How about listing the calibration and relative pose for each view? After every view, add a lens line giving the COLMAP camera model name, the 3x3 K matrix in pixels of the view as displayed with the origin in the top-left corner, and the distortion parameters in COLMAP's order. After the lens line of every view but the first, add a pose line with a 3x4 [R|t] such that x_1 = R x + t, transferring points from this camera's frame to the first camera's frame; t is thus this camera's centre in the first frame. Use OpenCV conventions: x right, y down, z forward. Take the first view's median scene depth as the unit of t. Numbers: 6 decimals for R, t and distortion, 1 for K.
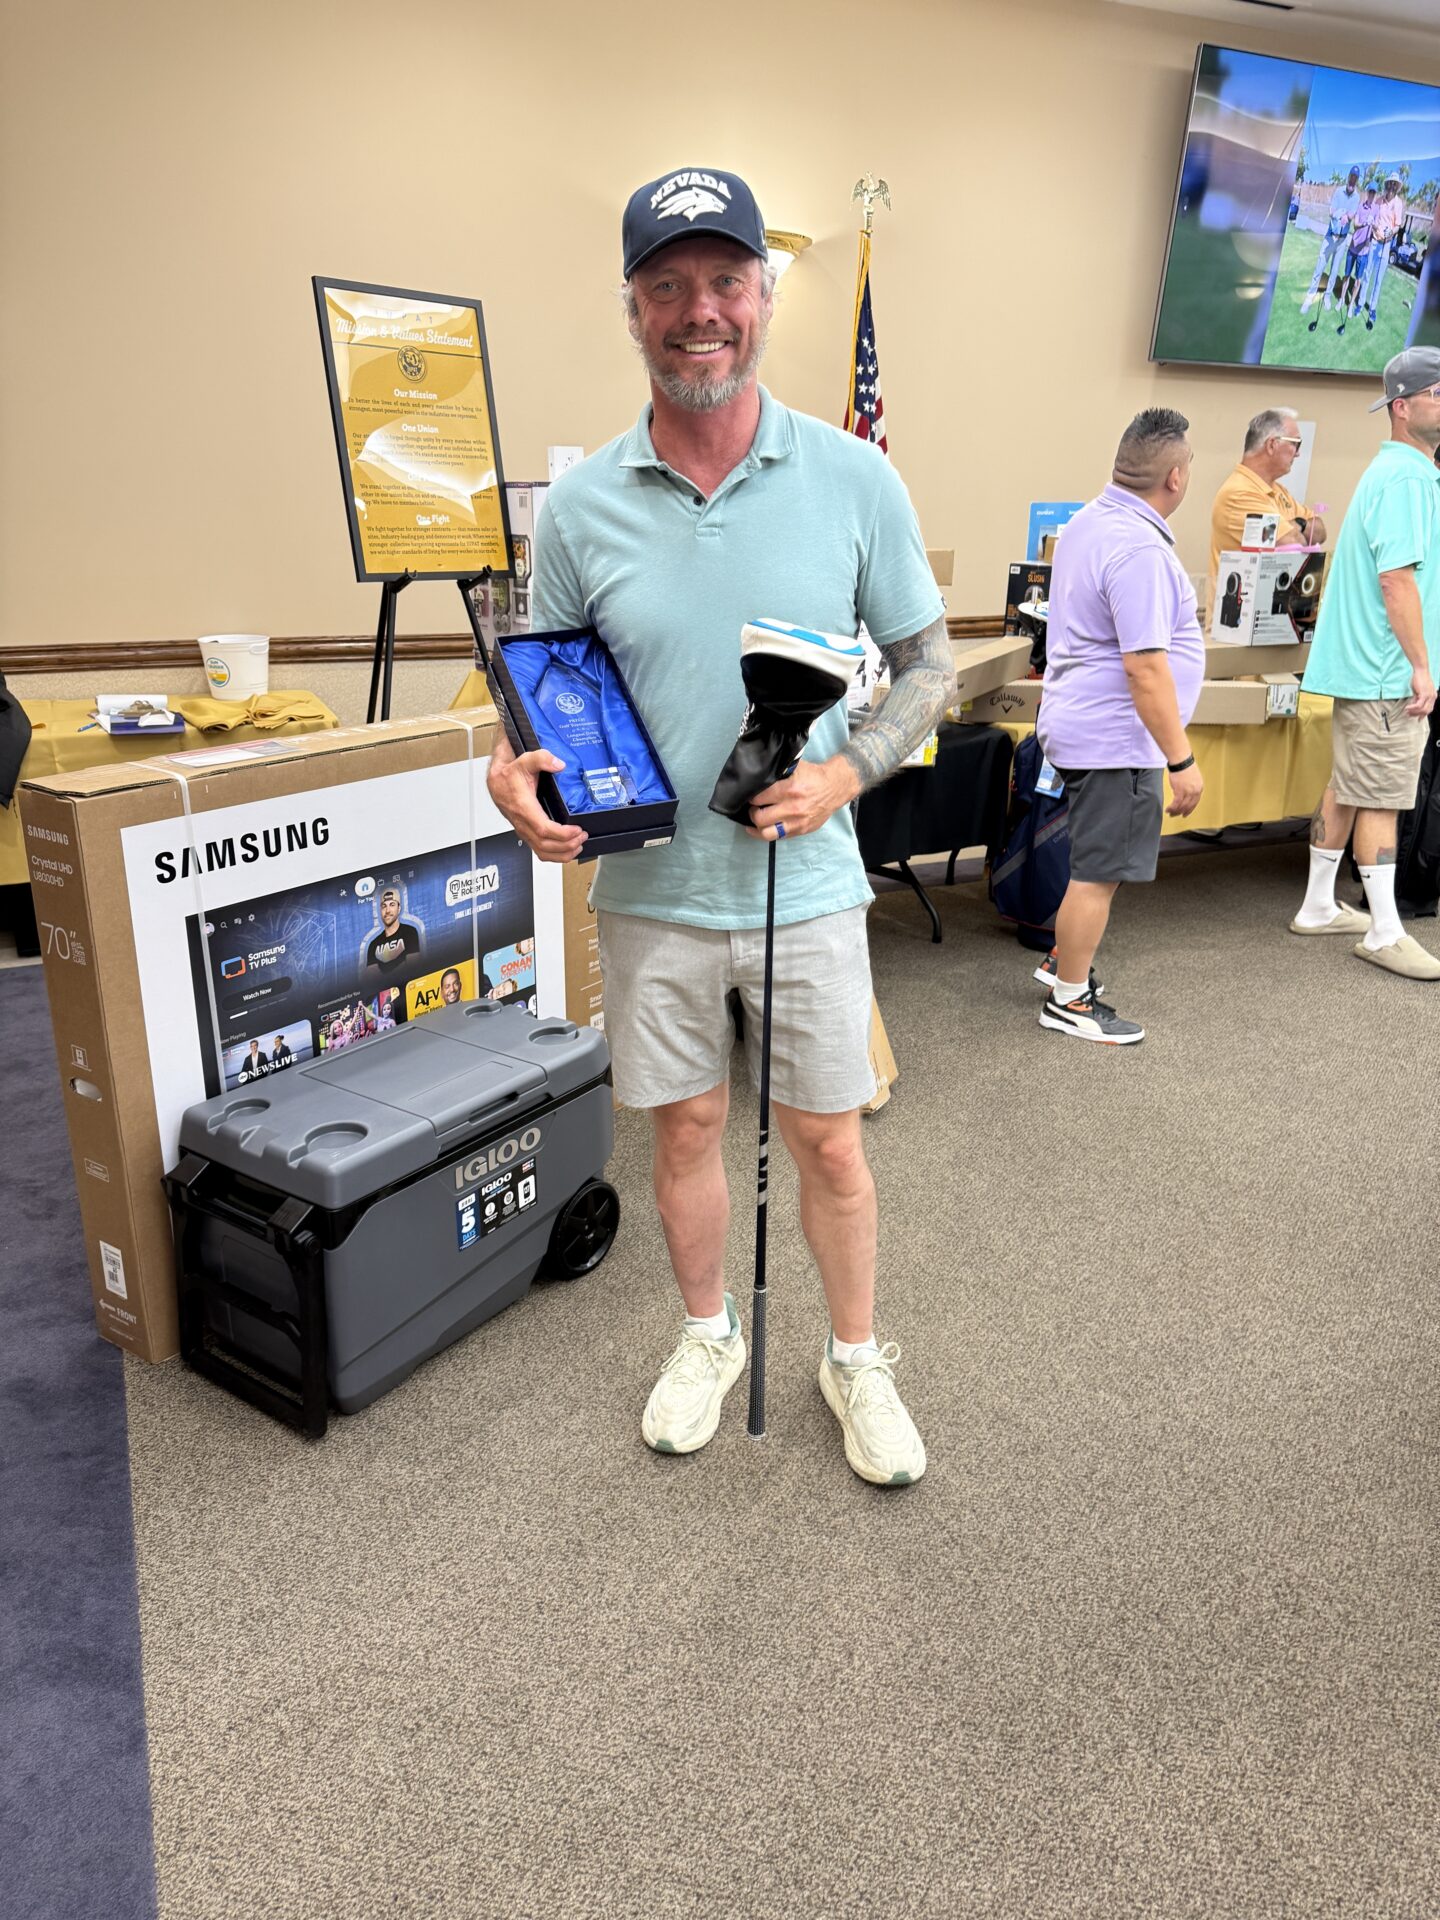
lens RADIAL K [[1358.5, 0, 720.0], [0, 1358.5, 960.0], [0, 0, 1]] dist [0.045089, -0.049281]
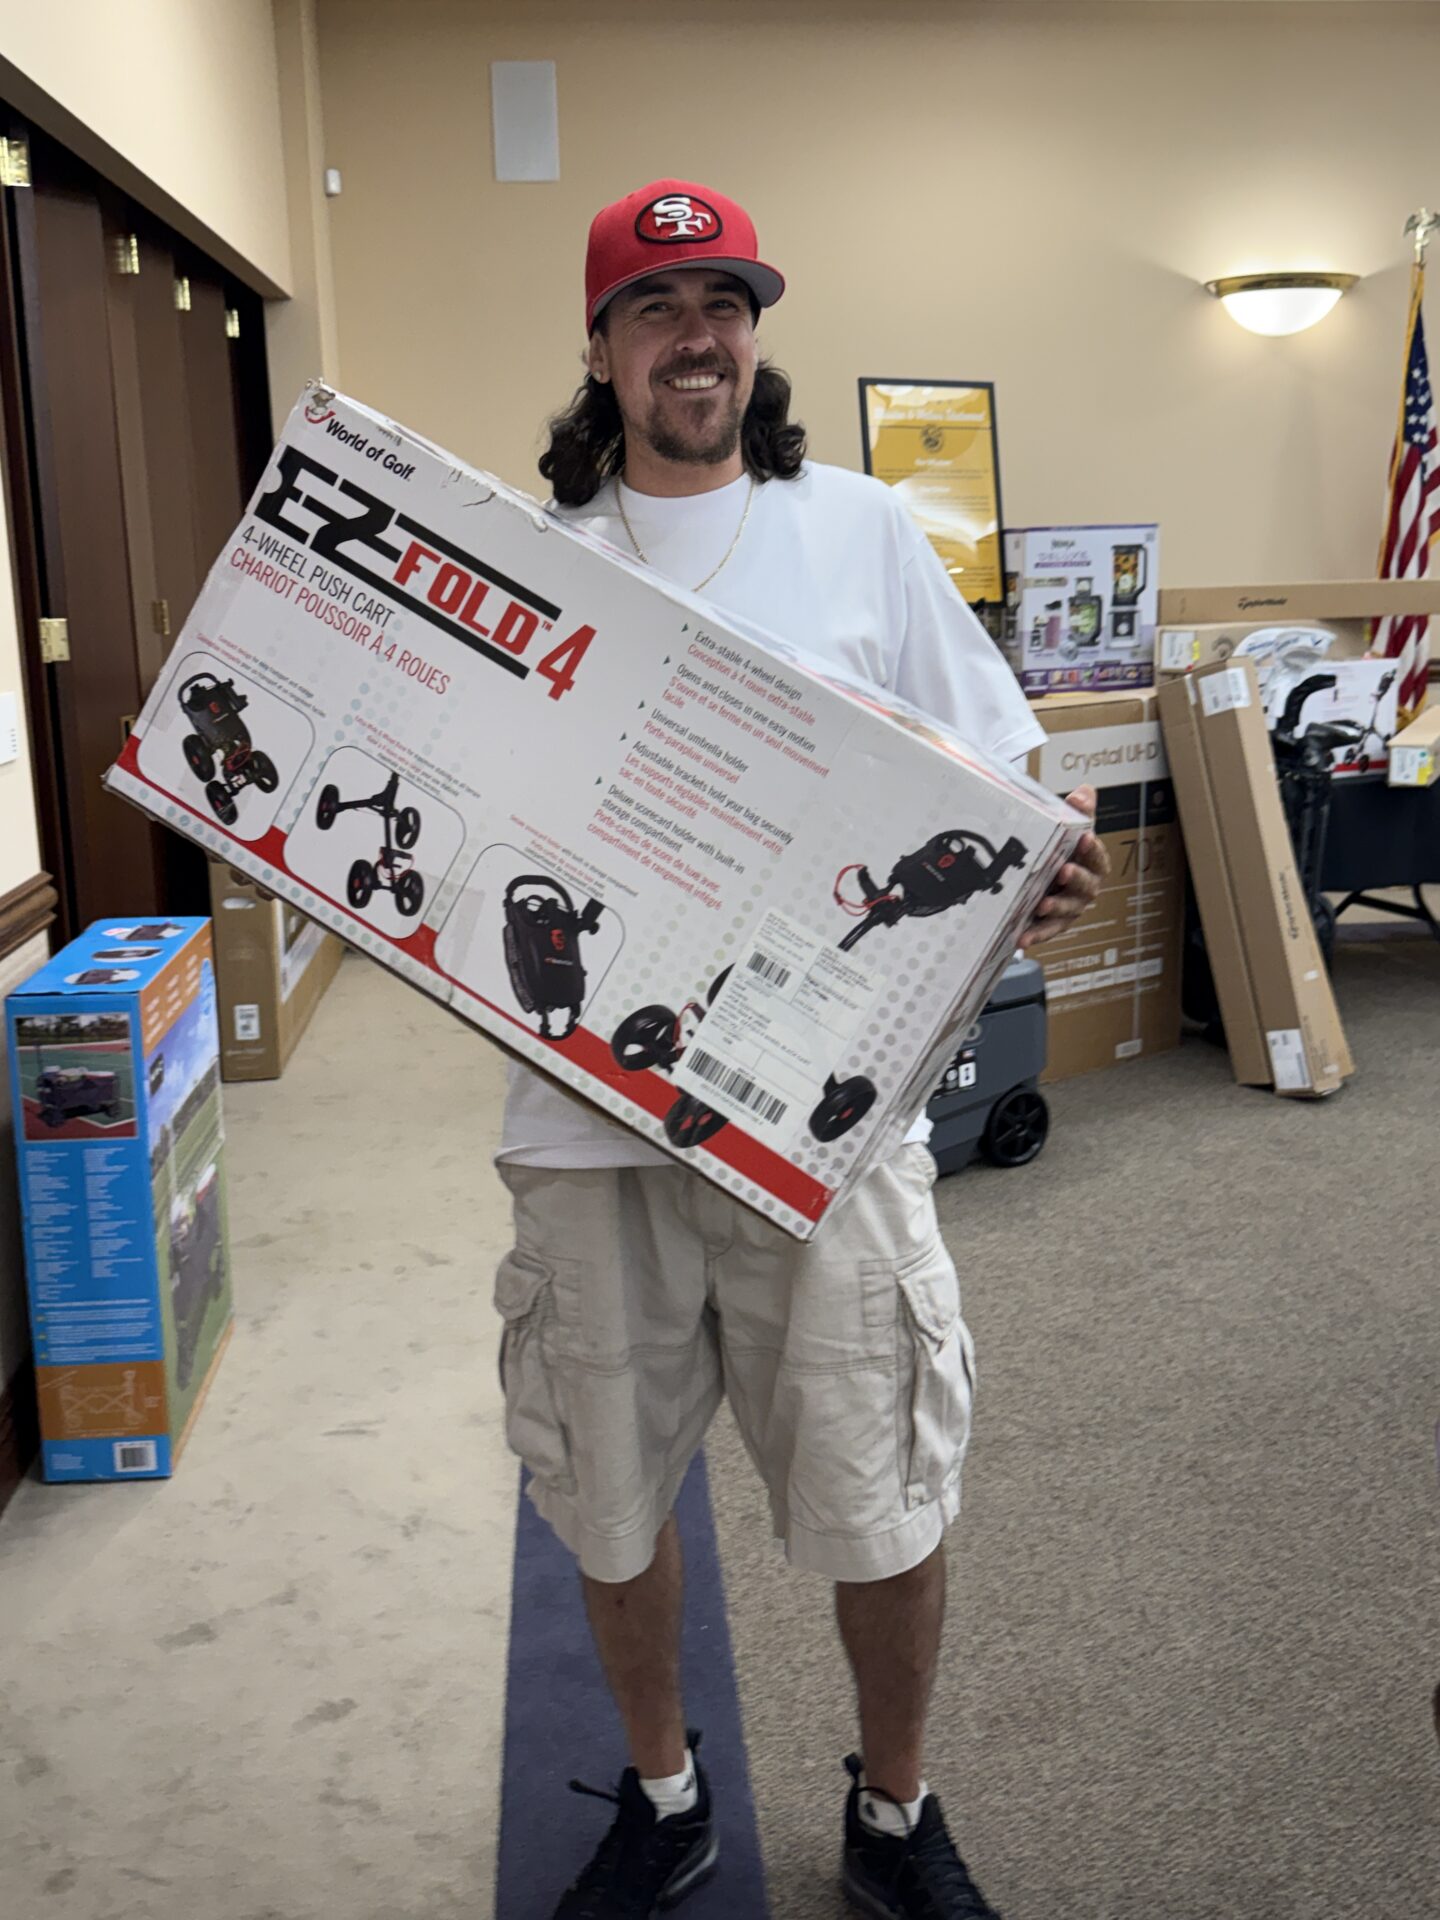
lens RADIAL K [[1791.2, 0, 712.8], [0, 1791.2, 899.8], [0, 0, 1]] dist [0.143181, -0.321764]
pose [[0.941421, 0.042060, -0.334600, 0.182322], [-0.085295, 0.989629, -0.115585, 0.217259], [0.326268, 0.137354, 0.935245, -0.640704]]
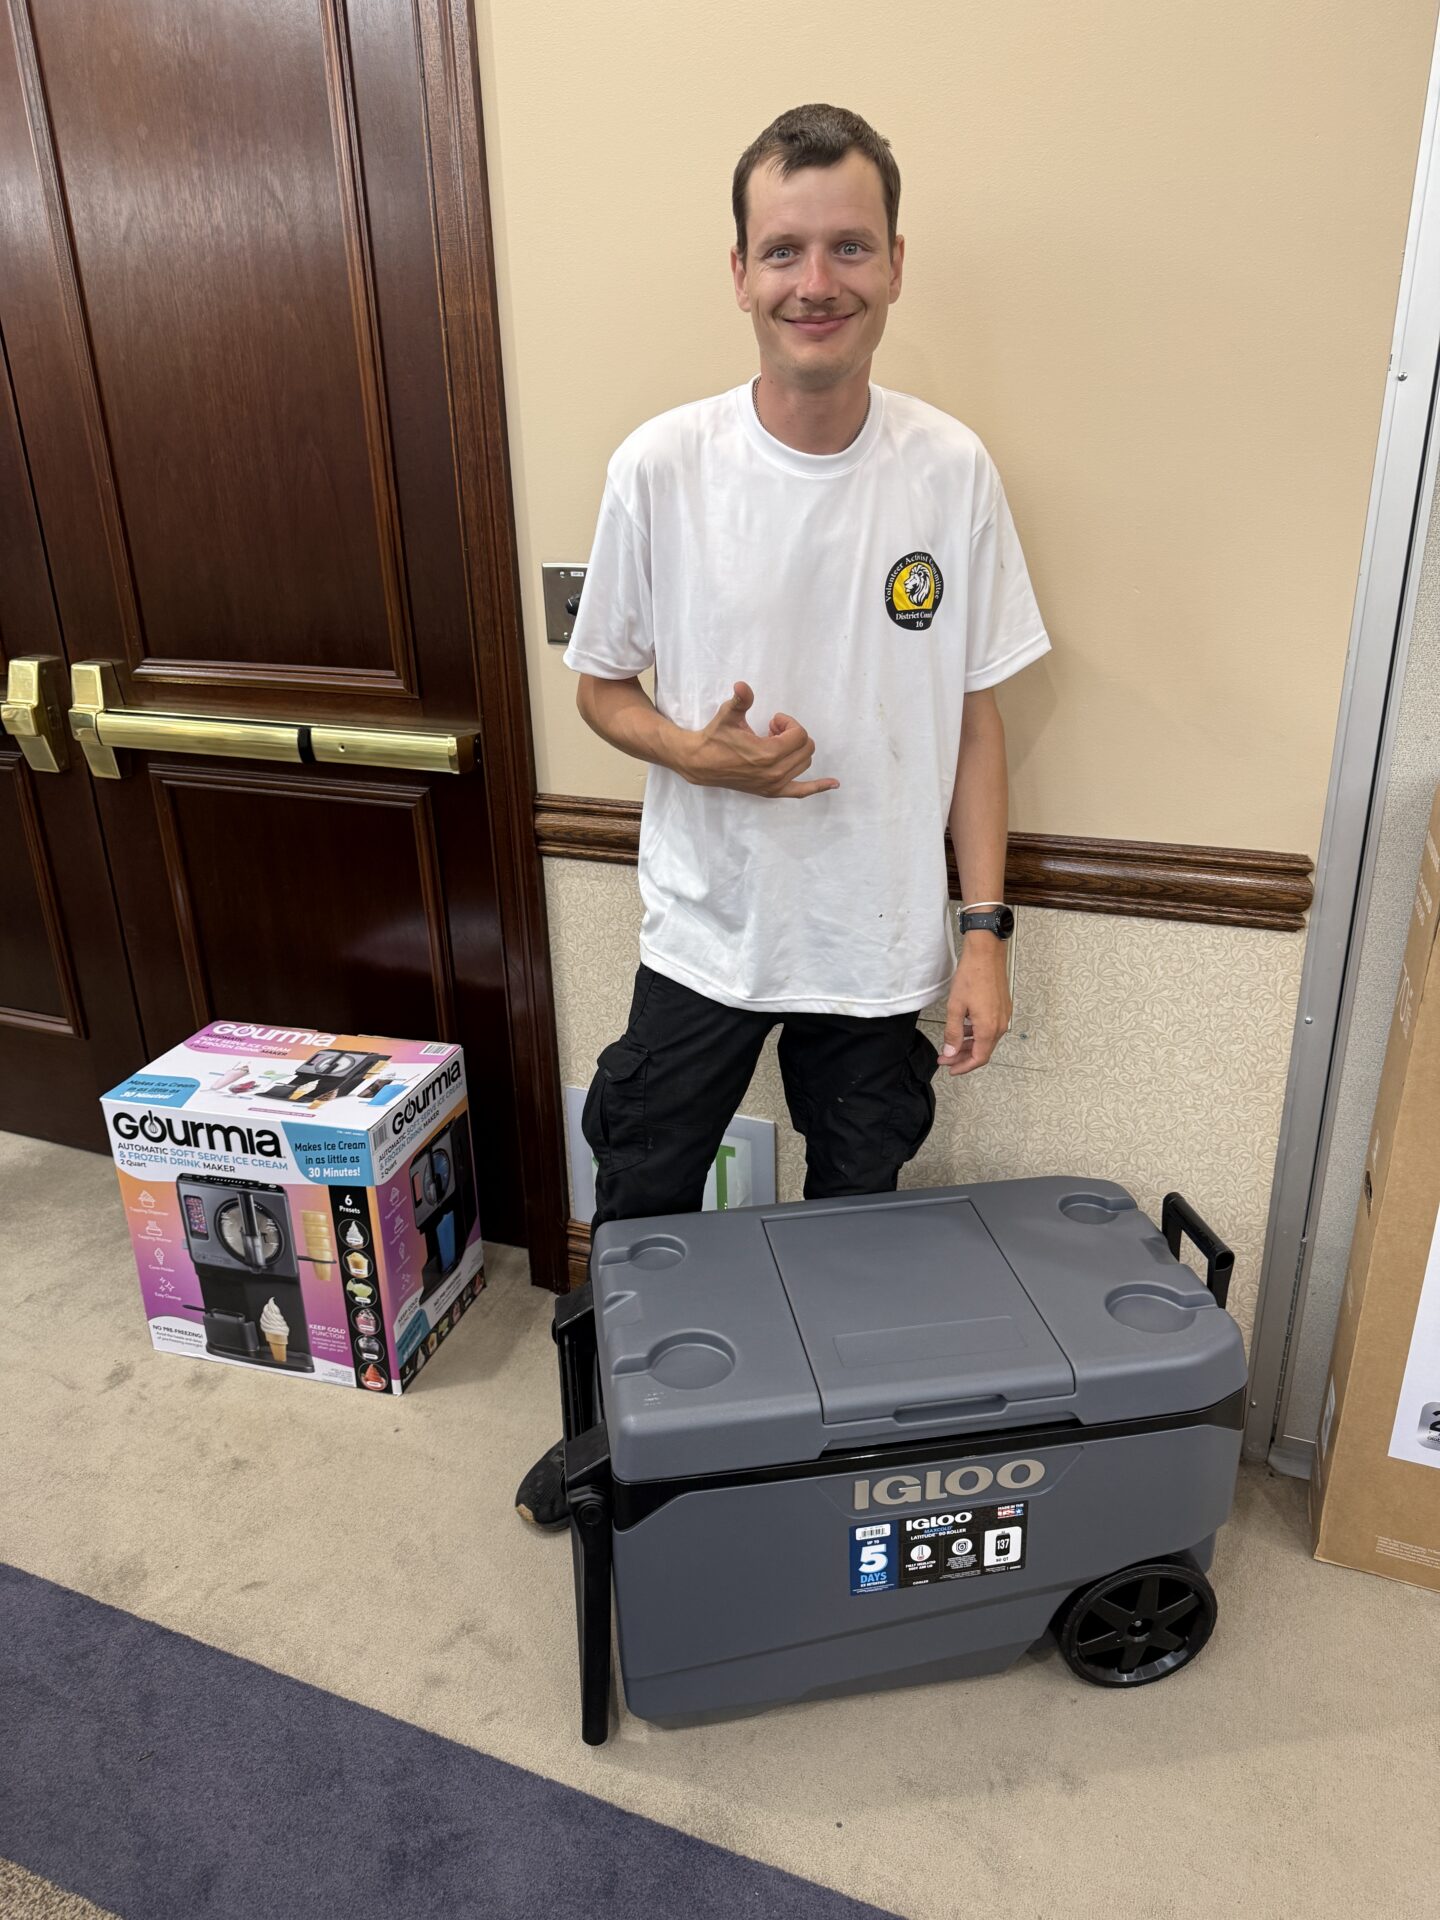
lens RADIAL K [[1383.8, 0, 720.0], [0, 1383.8, 960.0], [0, 0, 1]] dist [0.071828, -0.055086]
pose [[0.692094, 0.250552, -0.676927, 0.128827], [-0.209591, 0.967173, 0.143694, -0.146984], [0.690708, 0.042428, 0.721888, 0.434894]]
